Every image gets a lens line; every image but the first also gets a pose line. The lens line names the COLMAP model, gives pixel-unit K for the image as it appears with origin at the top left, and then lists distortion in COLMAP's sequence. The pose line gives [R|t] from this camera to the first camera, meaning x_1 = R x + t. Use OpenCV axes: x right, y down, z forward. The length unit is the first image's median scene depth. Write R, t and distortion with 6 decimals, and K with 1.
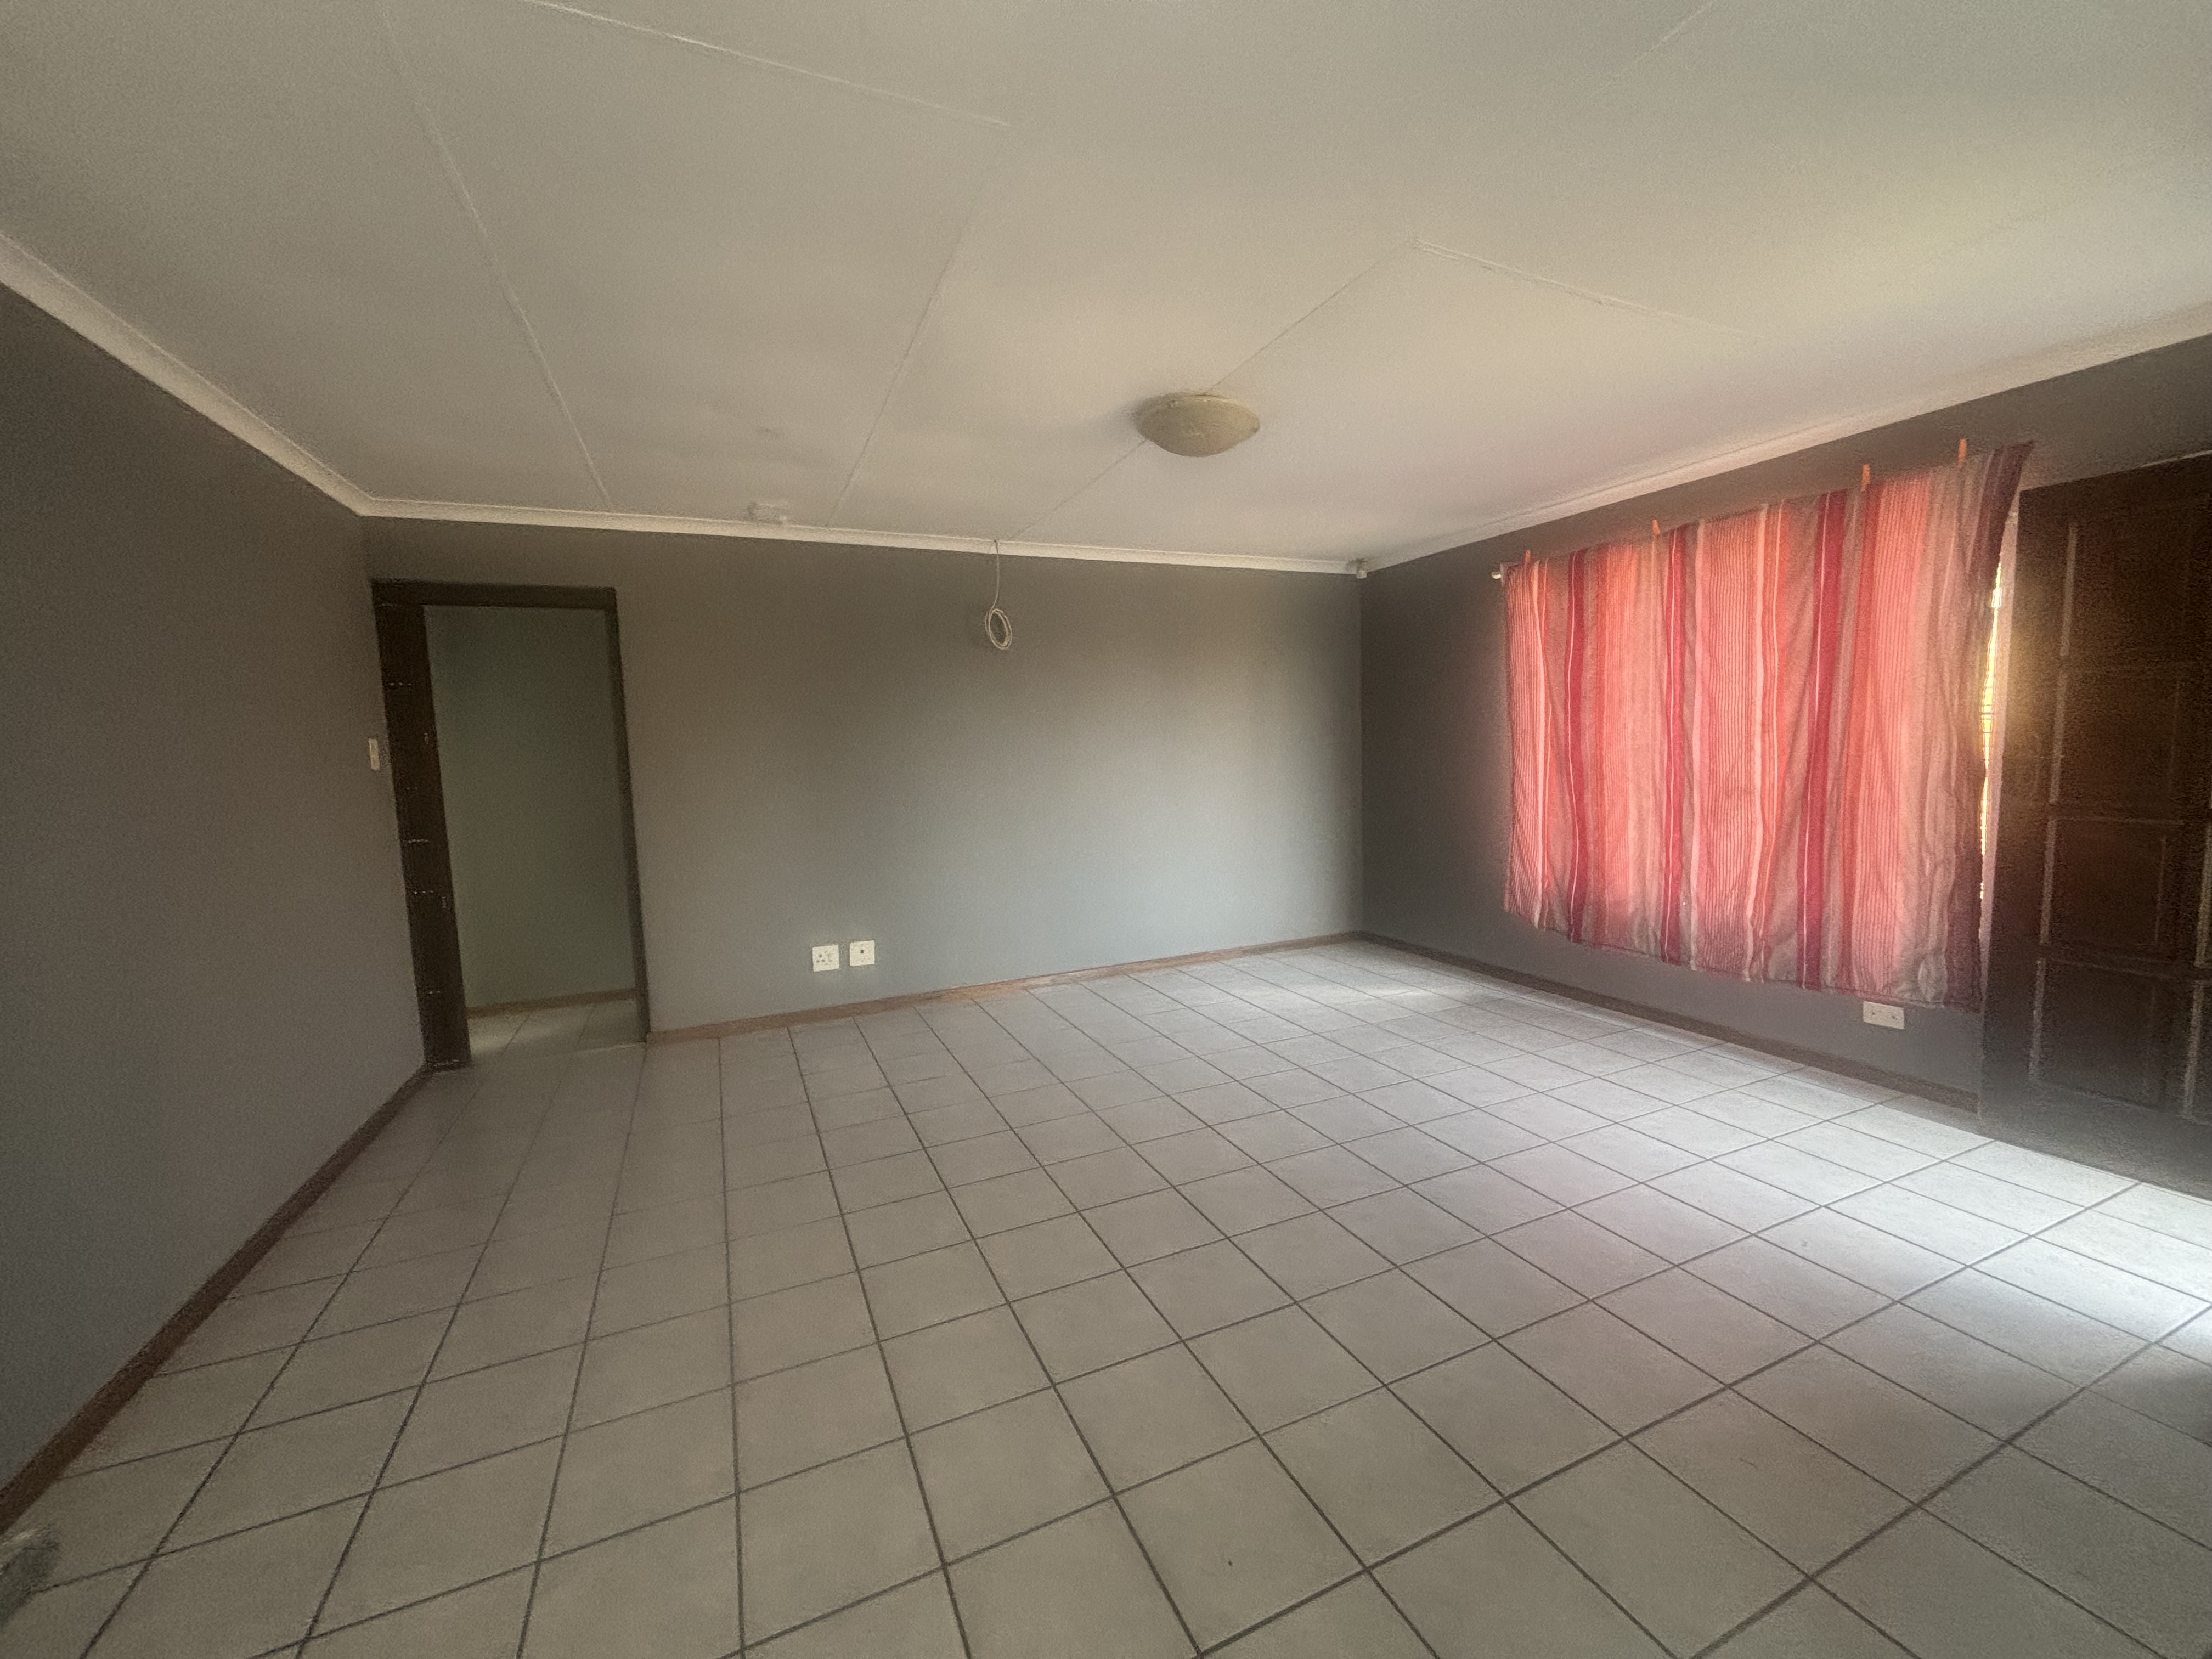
lens RADIAL K [[896.5, 0, 1097.8], [0, 896.5, 837.4], [0, 0, 1]] dist [-0.000225, -0.000006]
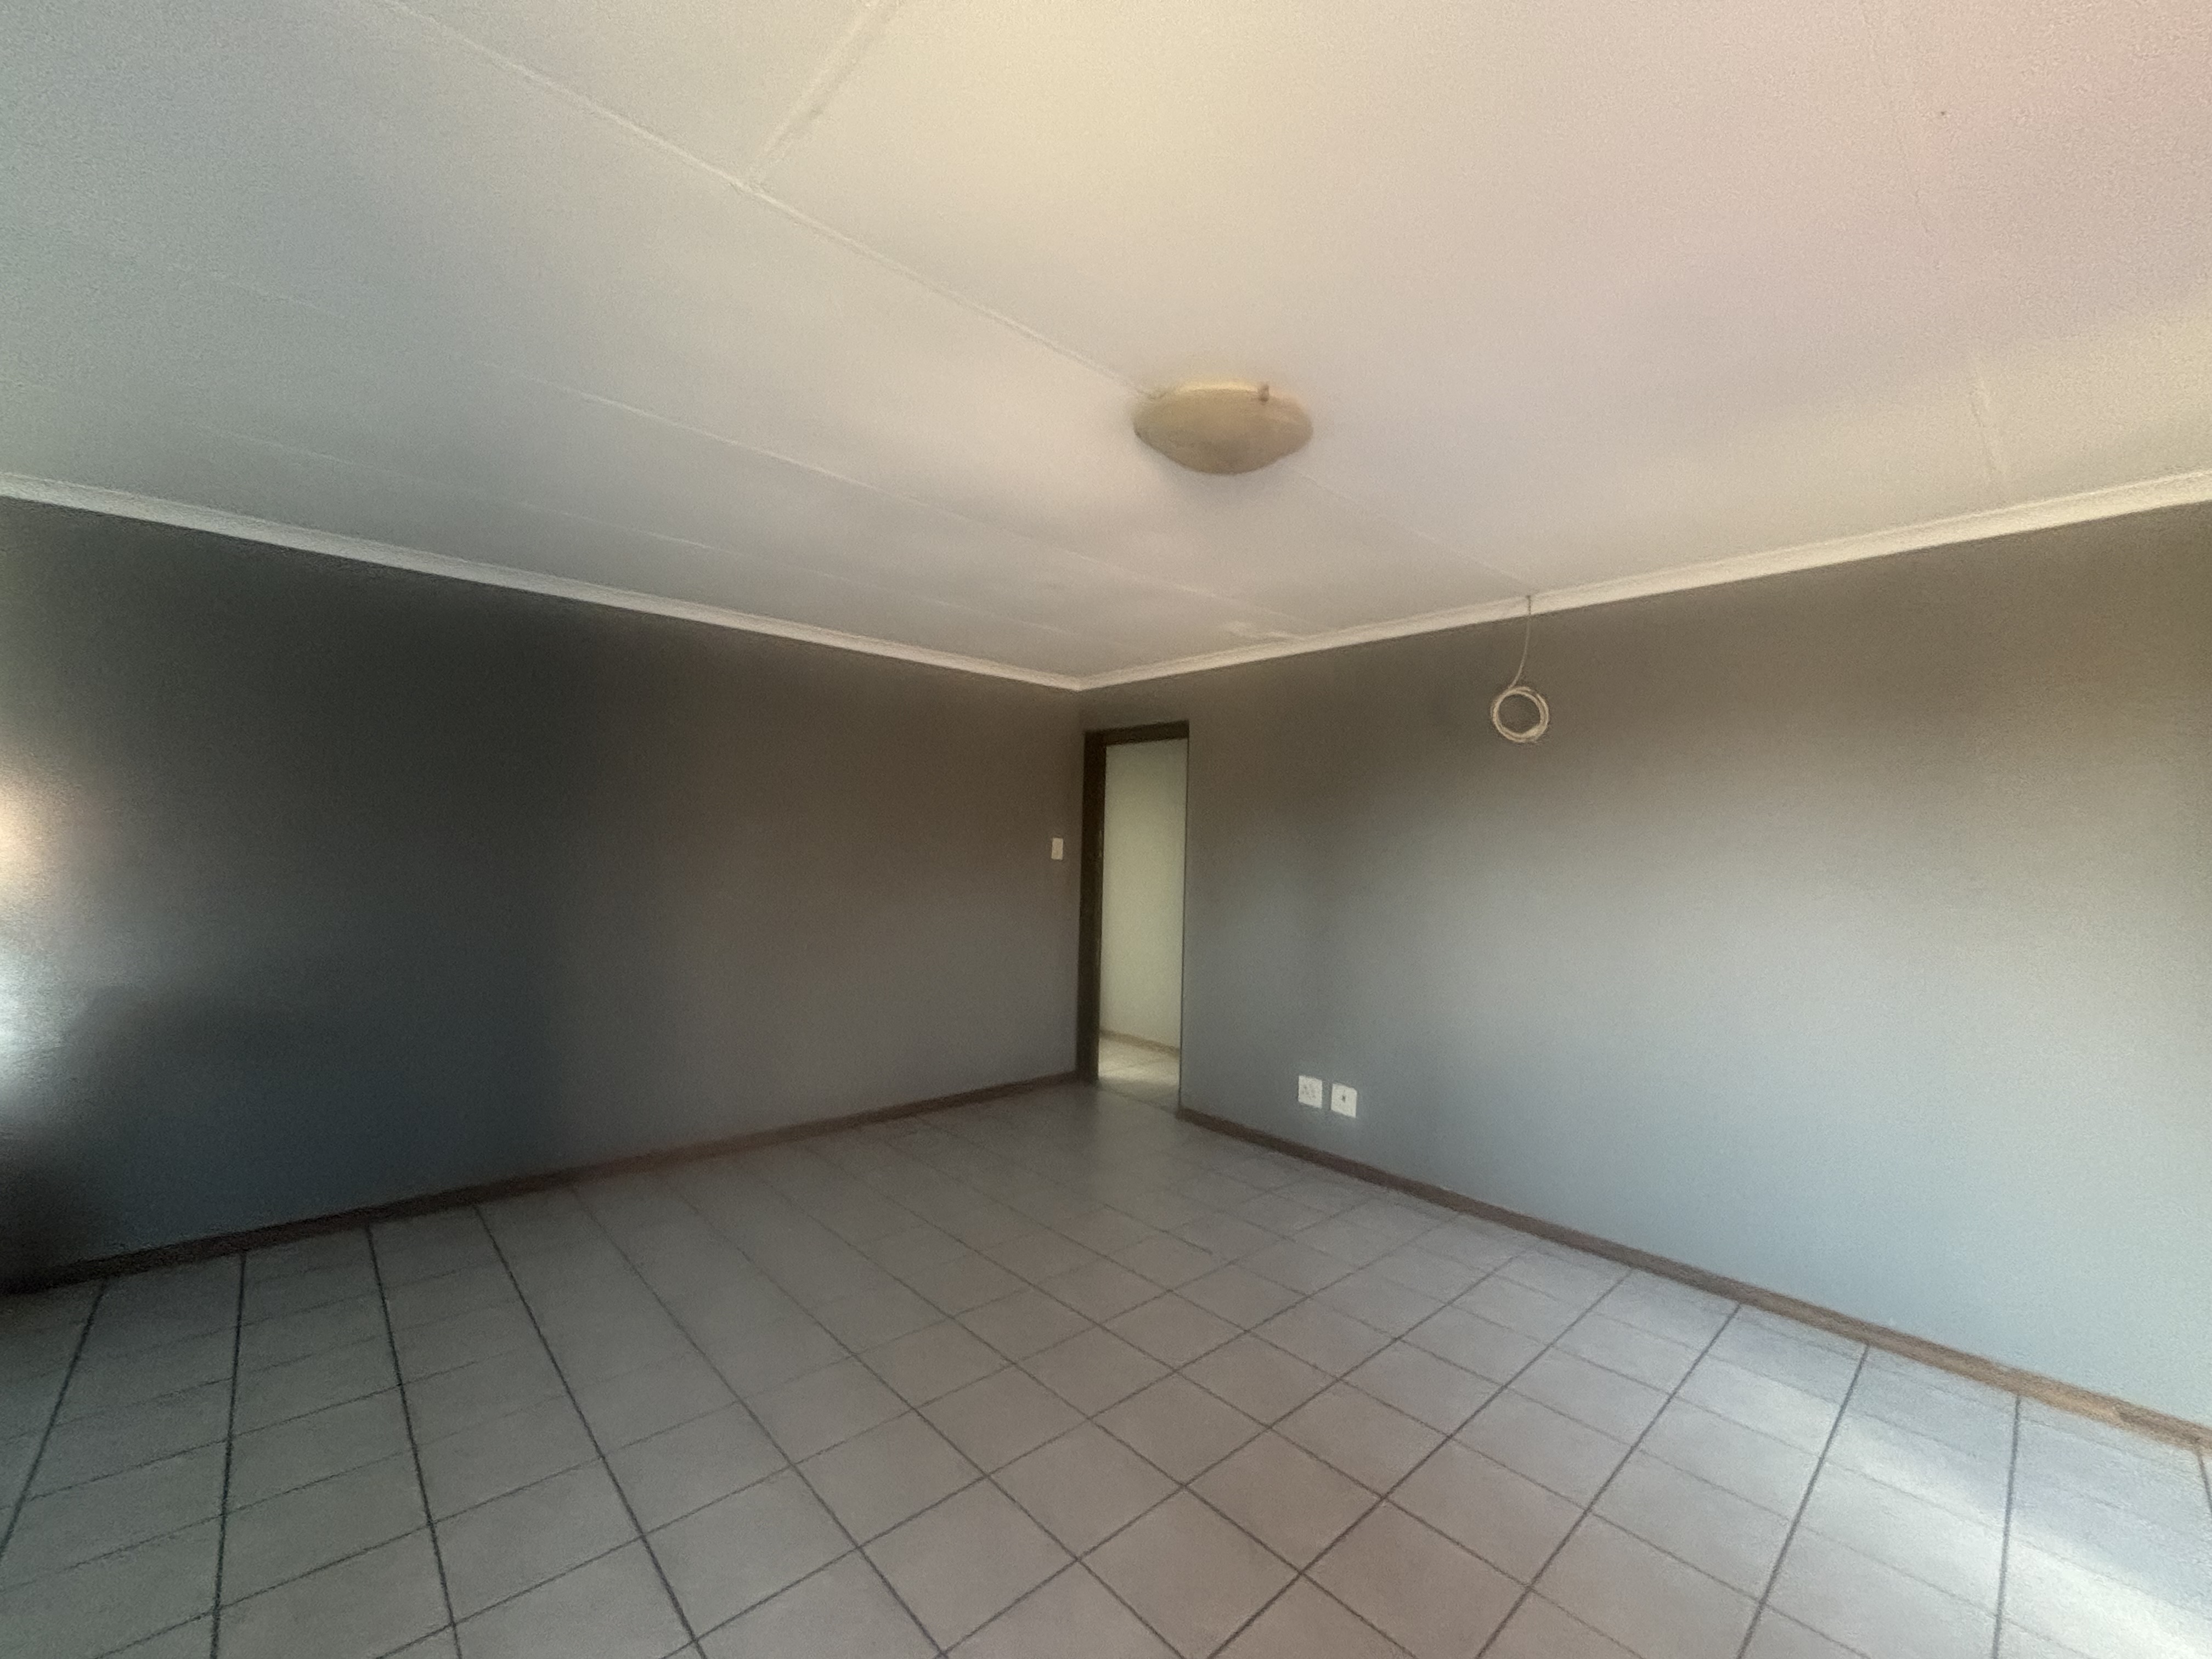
lens RADIAL K [[886.0, 0, 1111.5], [0, 886.0, 827.9], [0, 0, 1]] dist [0.000962, -0.000028]
pose [[0.313572, 0.026009, -0.949208, 0.481219], [-0.127289, 0.991754, -0.014876, -0.092051], [0.940994, 0.125488, 0.314297, 0.490439]]
